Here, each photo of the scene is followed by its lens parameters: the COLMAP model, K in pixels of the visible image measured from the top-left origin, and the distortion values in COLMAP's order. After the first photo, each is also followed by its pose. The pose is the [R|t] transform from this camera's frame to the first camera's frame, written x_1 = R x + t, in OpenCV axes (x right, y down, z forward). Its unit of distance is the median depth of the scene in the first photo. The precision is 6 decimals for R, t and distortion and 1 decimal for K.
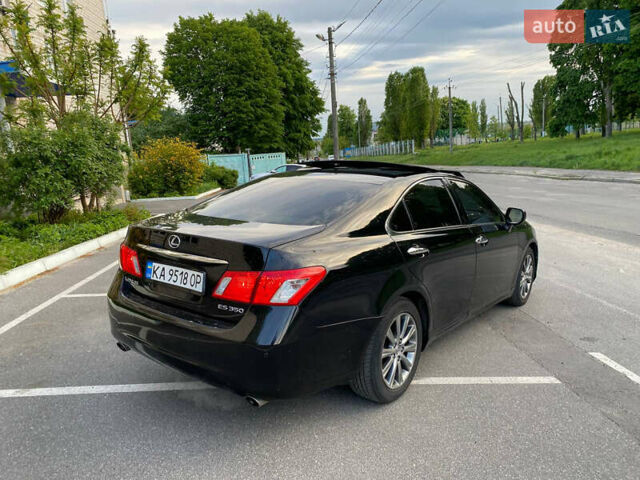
lens RADIAL K [[495.4, 0, 318.2], [0, 495.4, 244.3], [0, 0, 1]] dist [0.048698, -0.043451]
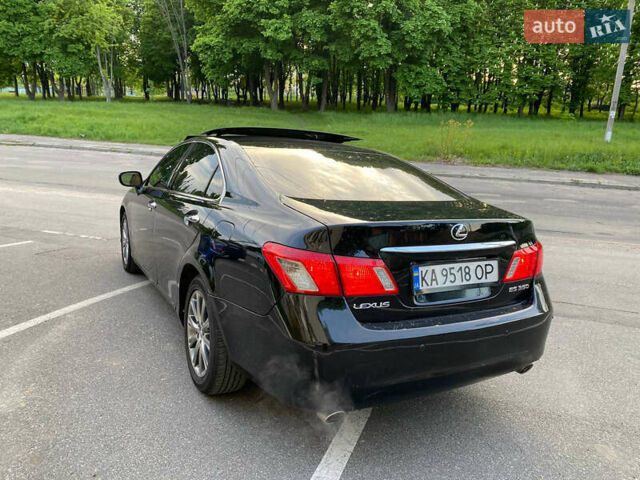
lens RADIAL K [[495.4, 0, 321.0], [0, 495.4, 234.3], [0, 0, 1]] dist [0.048698, -0.043451]
pose [[0.403070, -0.145492, 0.903530, -1.093619], [0.101913, 0.988277, 0.113674, -0.115312], [-0.909477, 0.046263, 0.413173, 0.856651]]
